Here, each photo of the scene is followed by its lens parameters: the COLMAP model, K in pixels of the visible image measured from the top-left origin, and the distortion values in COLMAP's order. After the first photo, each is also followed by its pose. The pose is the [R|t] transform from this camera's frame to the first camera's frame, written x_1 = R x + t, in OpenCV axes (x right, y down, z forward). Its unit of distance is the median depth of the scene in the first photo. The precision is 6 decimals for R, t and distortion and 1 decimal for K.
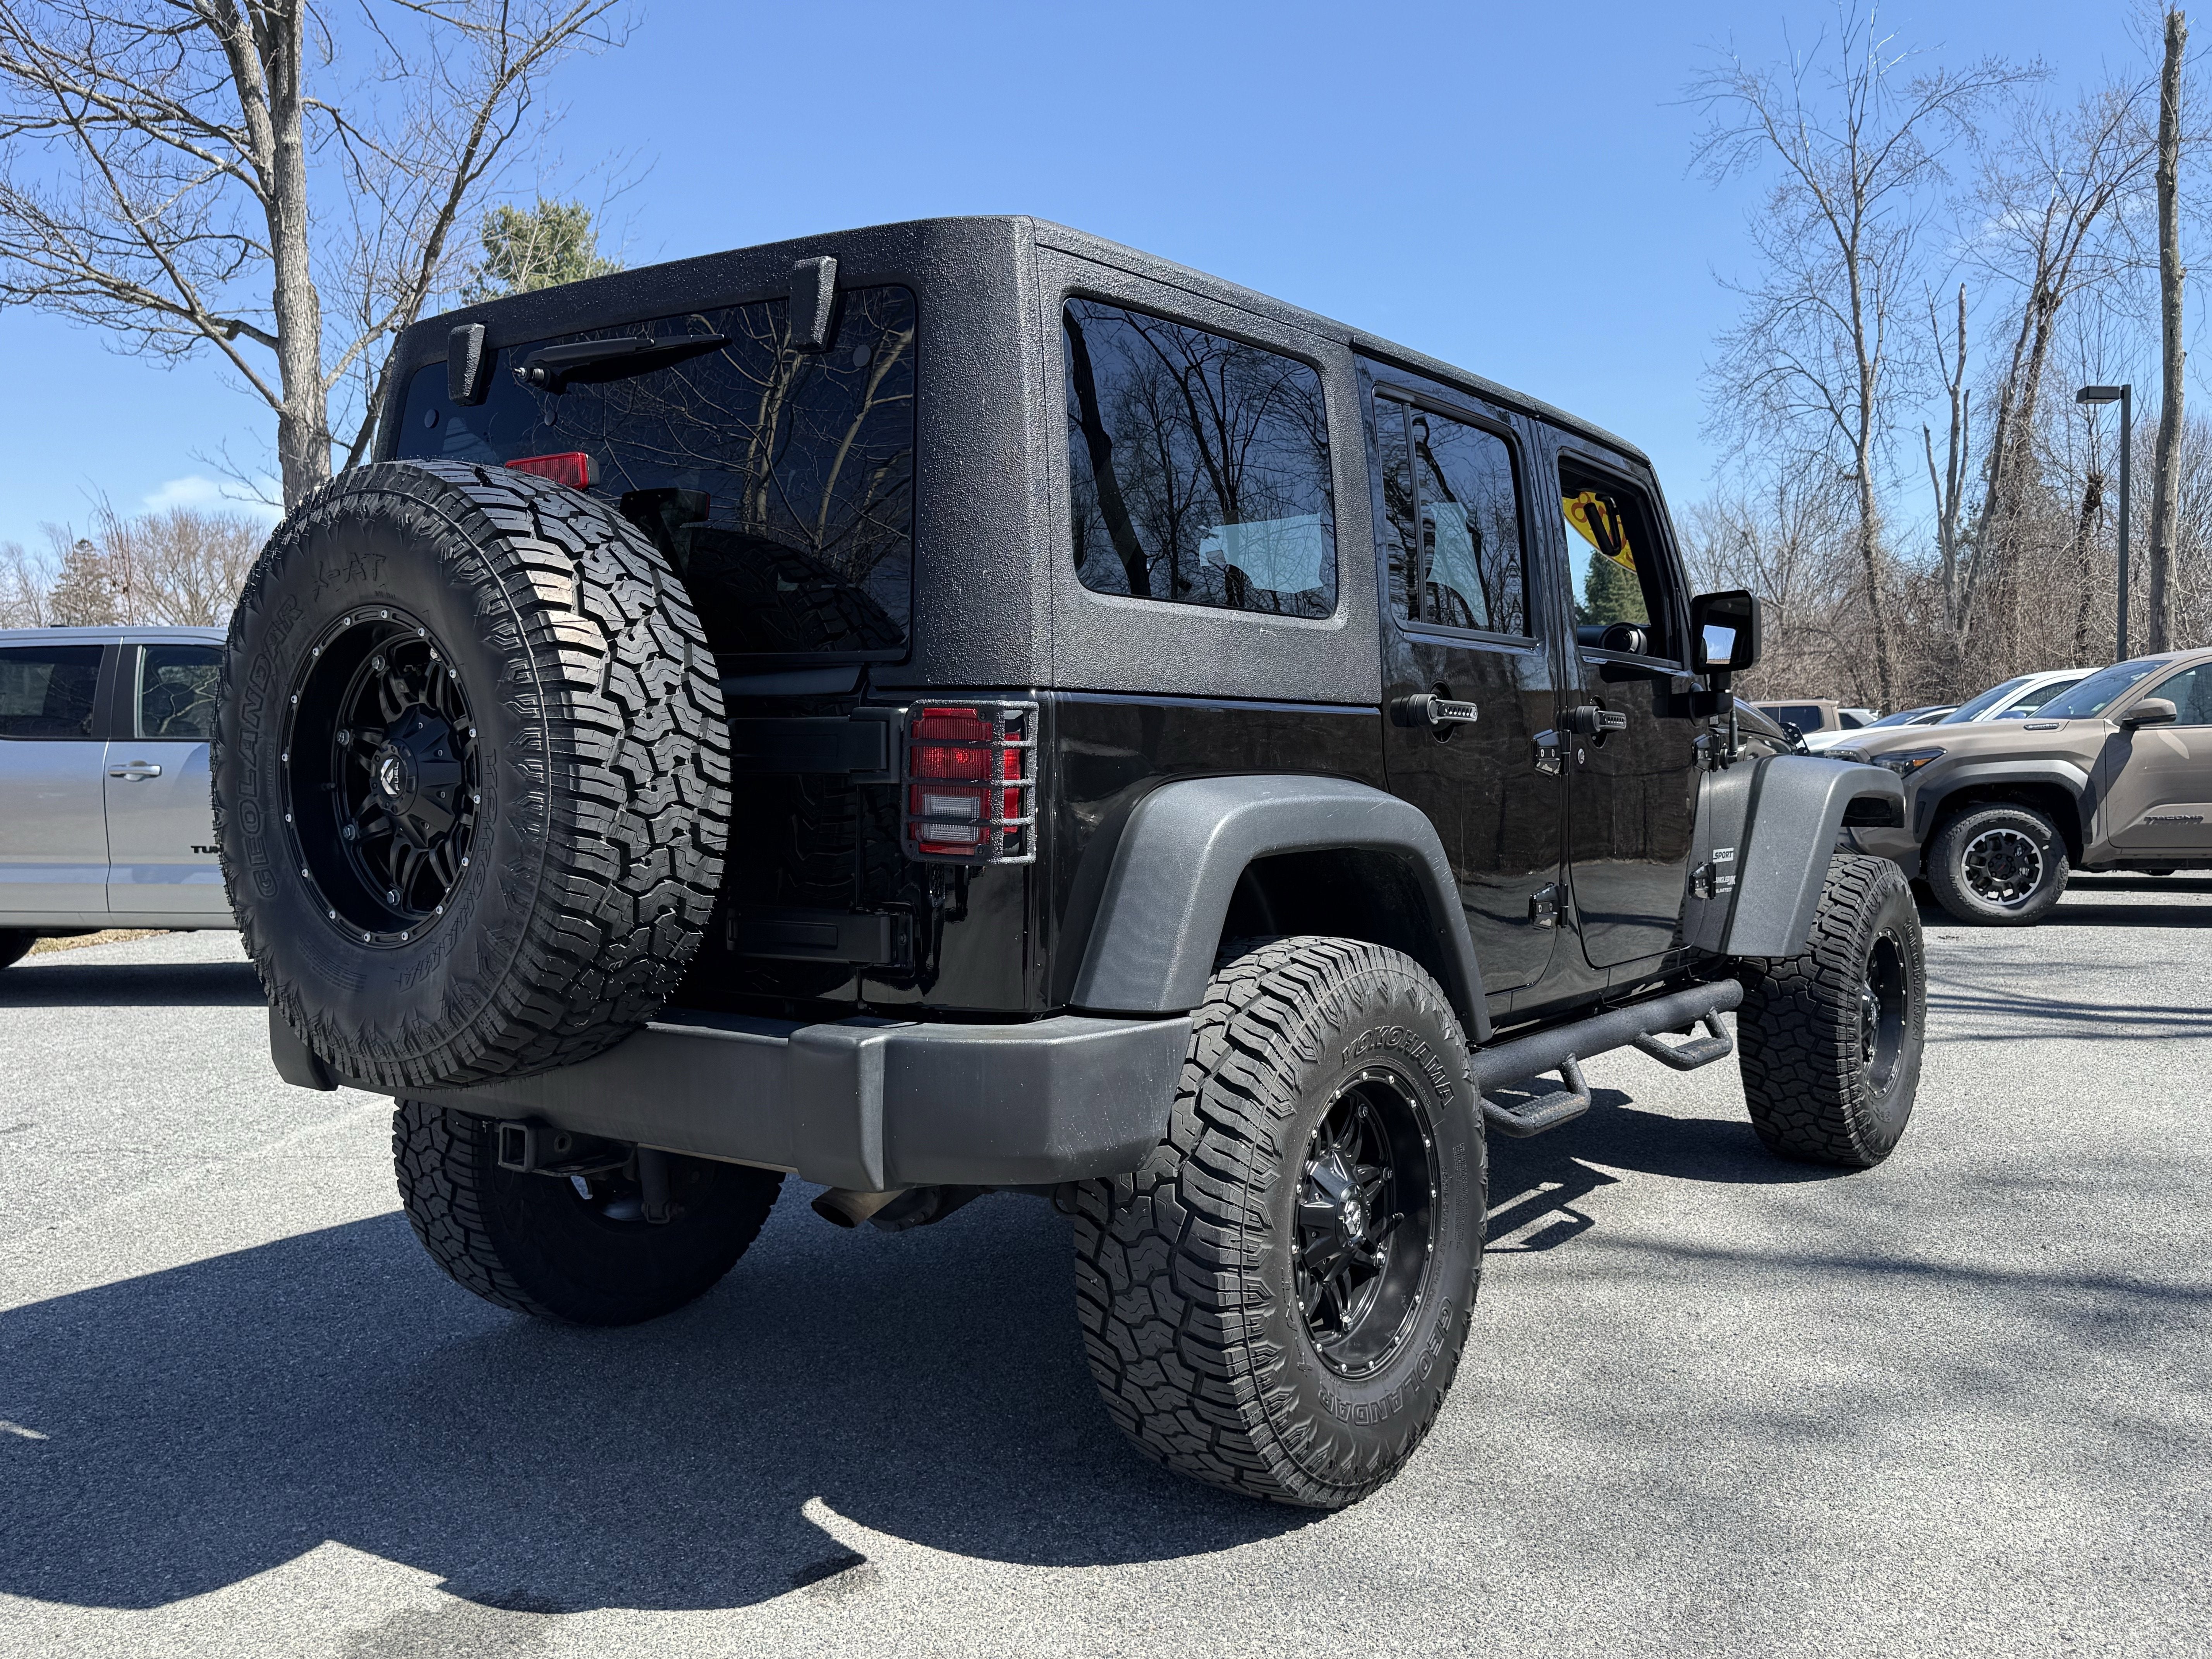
lens RADIAL K [[1942.5, 0, 1112.0], [0, 1942.5, 821.8], [0, 0, 1]] dist [0.027520, -0.031502]
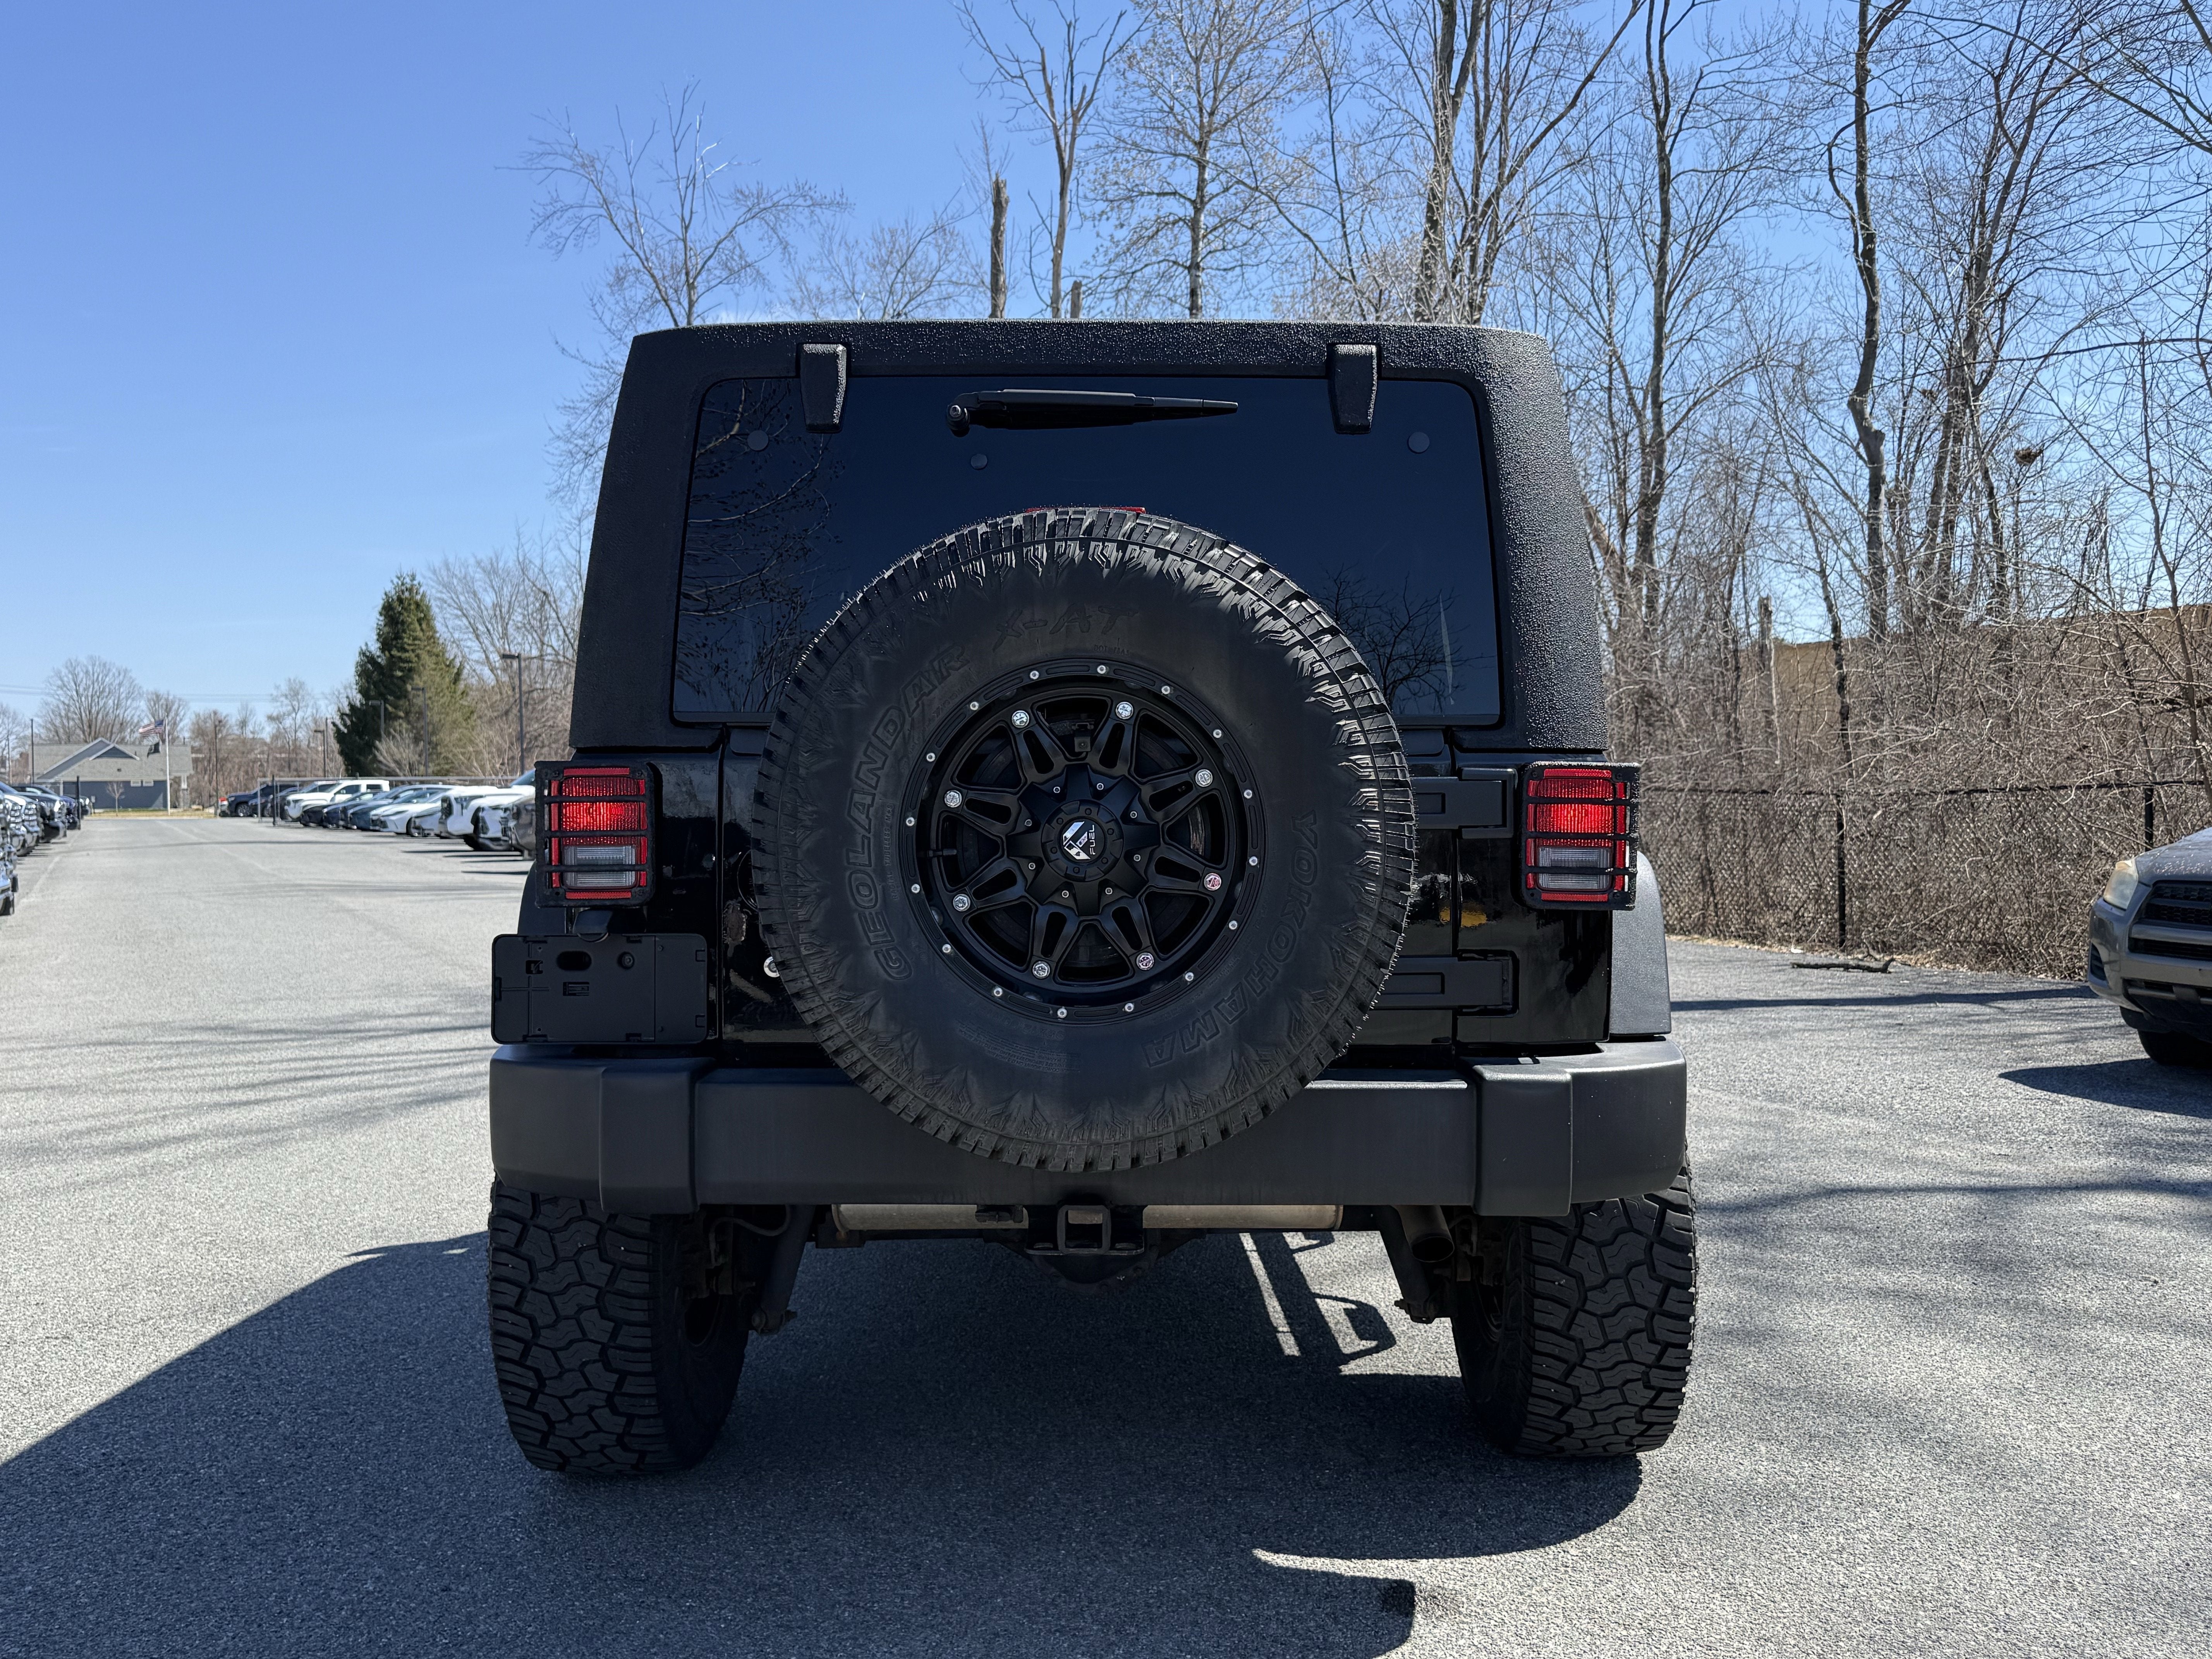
lens RADIAL K [[1942.5, 0, 1097.3], [0, 1942.5, 819.9], [0, 0, 1]] dist [0.027520, -0.031502]
pose [[0.811405, -0.008329, 0.584426, -0.878649], [0.026044, 0.999421, -0.021916, -0.012416], [-0.583904, 0.033003, 0.811151, 0.237379]]
